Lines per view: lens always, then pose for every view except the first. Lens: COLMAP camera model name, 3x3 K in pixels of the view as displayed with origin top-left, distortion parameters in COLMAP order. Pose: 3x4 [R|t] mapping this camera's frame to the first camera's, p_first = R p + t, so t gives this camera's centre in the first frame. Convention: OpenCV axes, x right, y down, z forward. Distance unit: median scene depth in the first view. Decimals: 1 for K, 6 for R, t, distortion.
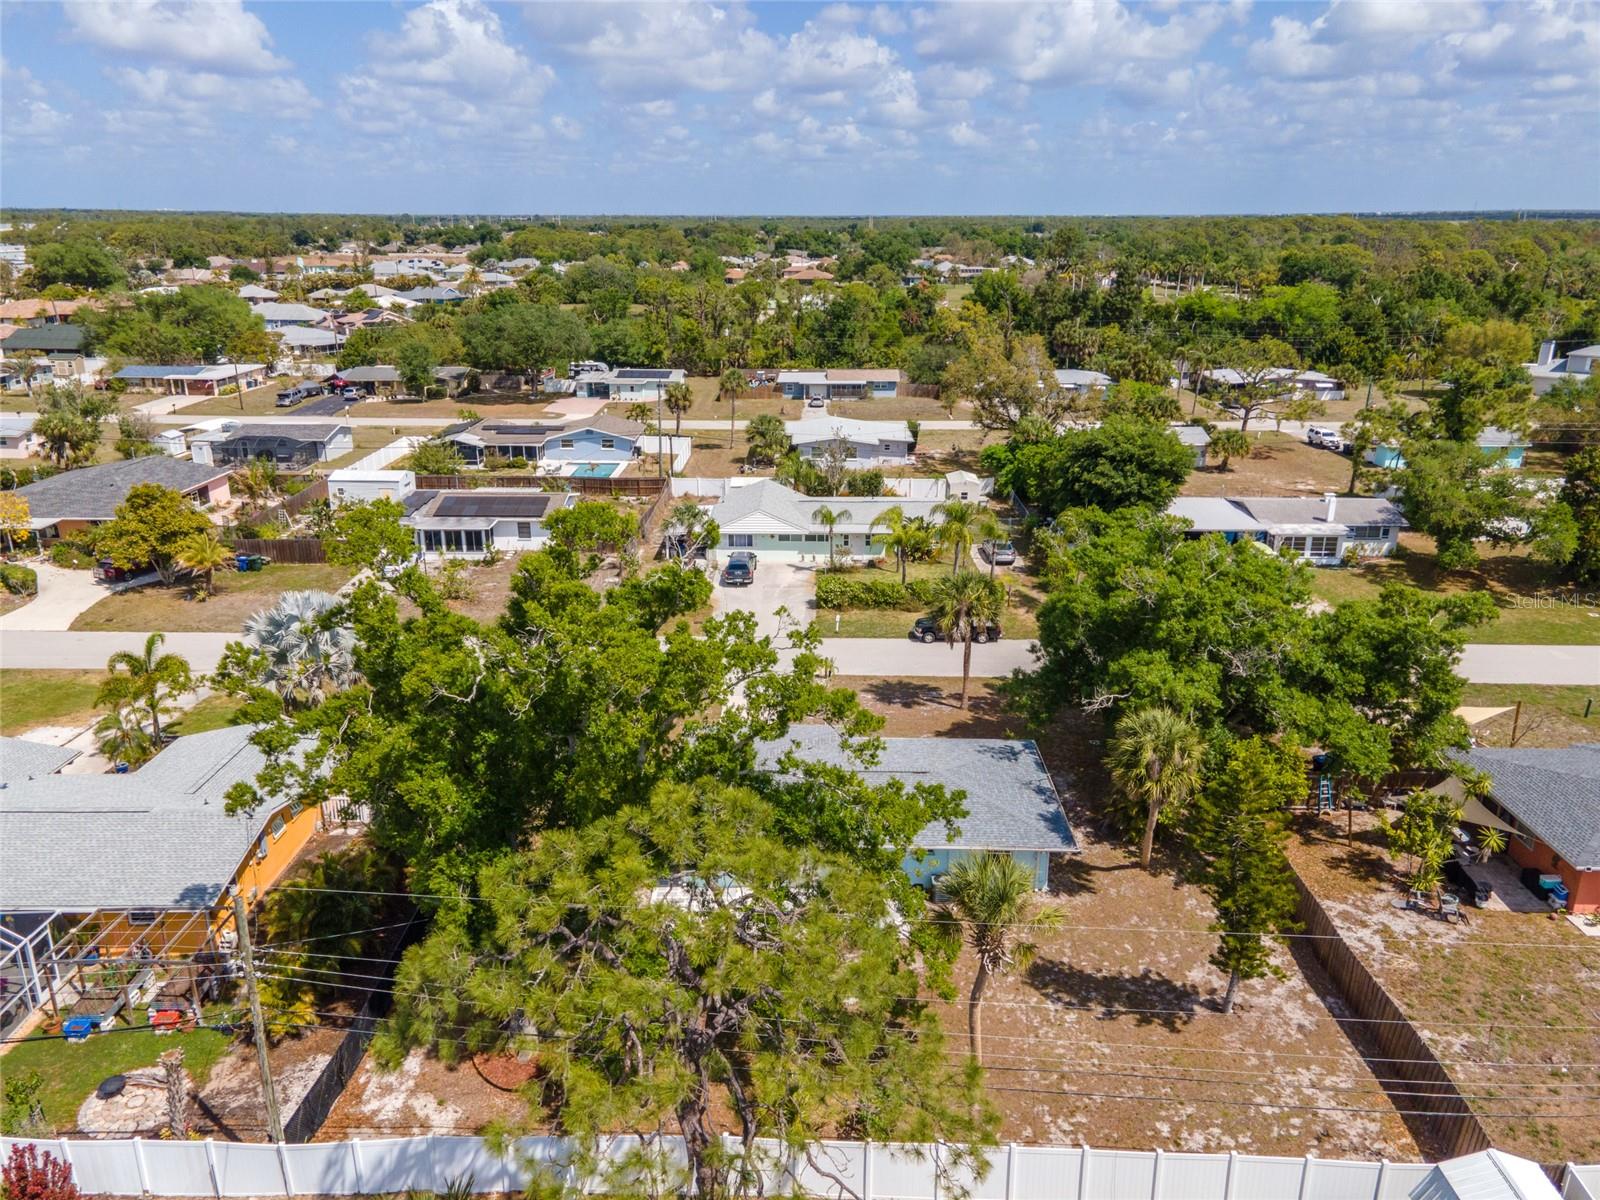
lens RADIAL K [[1171.0, 0, 793.2], [0, 1171.0, 602.3], [0, 0, 1]] dist [0.014025, 0.043501]
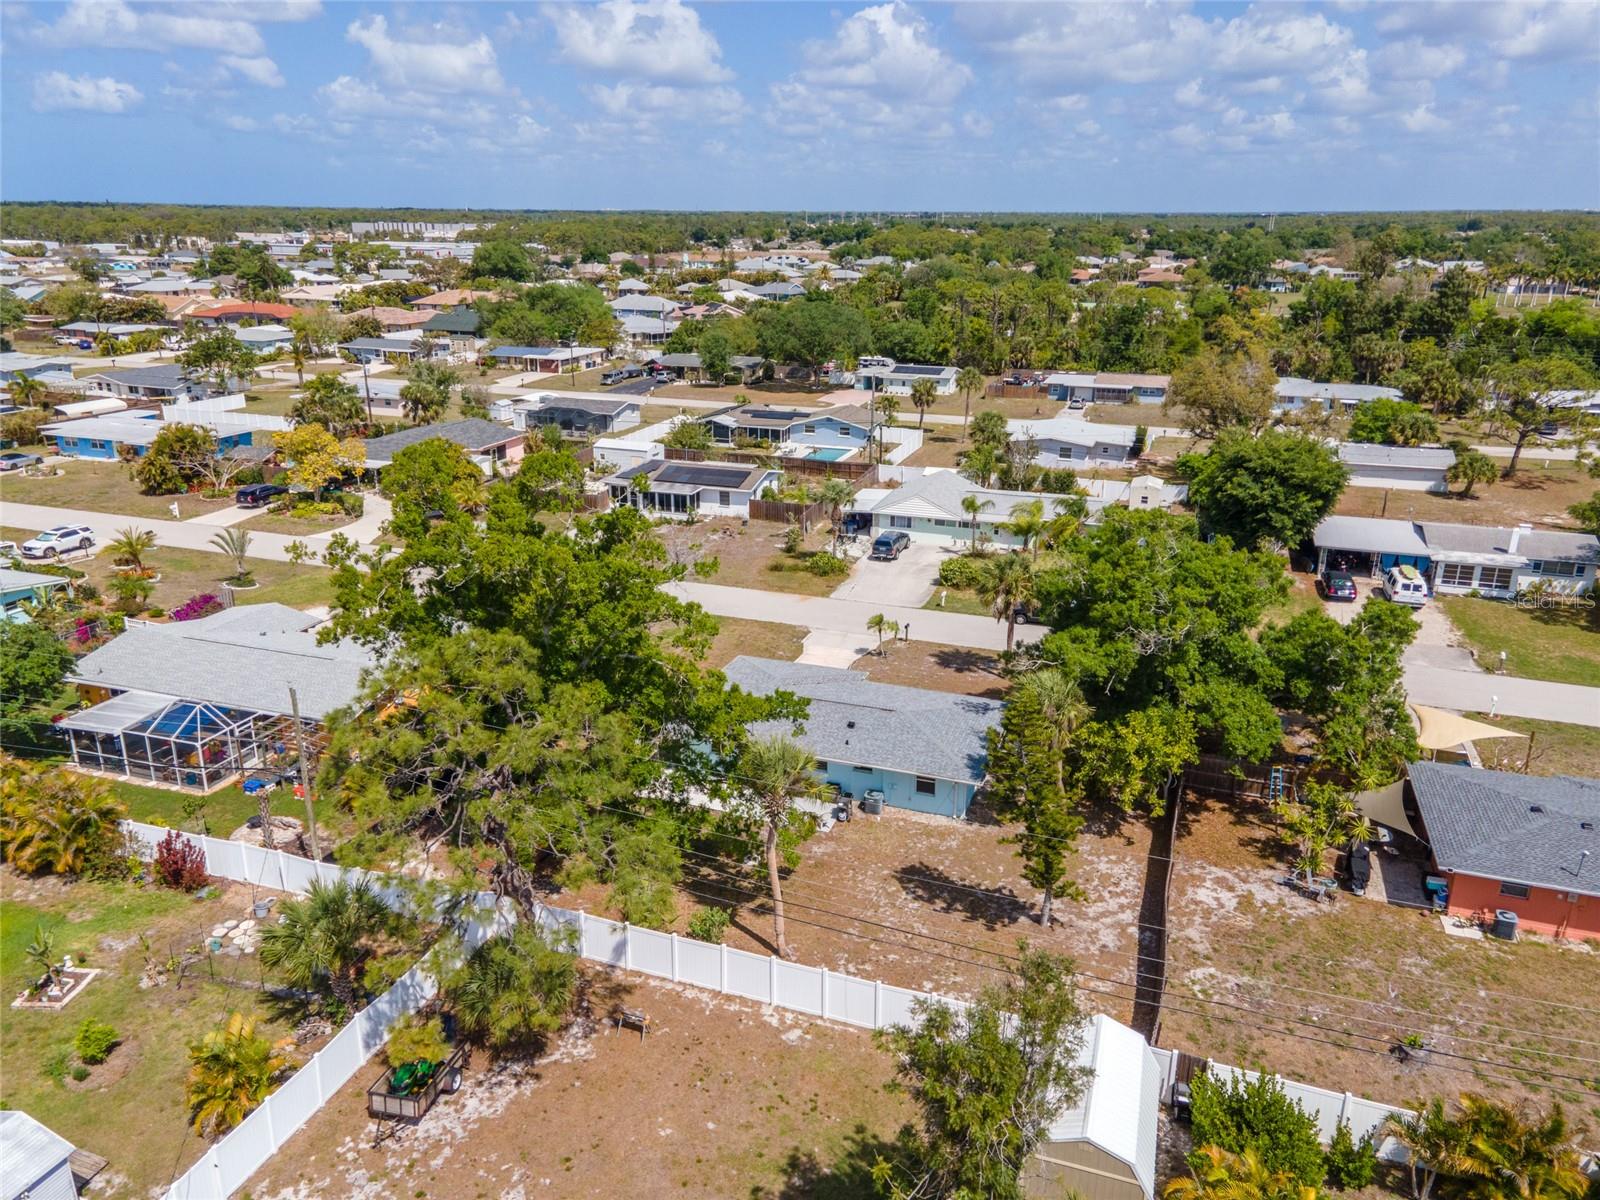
lens RADIAL K [[1168.9, 0, 785.1], [0, 1168.9, 598.5], [0, 0, 1]] dist [0.026978, -0.000901]
pose [[0.948087, 0.102629, -0.300995, 0.135325], [-0.102616, 0.994594, 0.015900, 0.009267], [0.300999, 0.015813, 0.953493, -0.062799]]
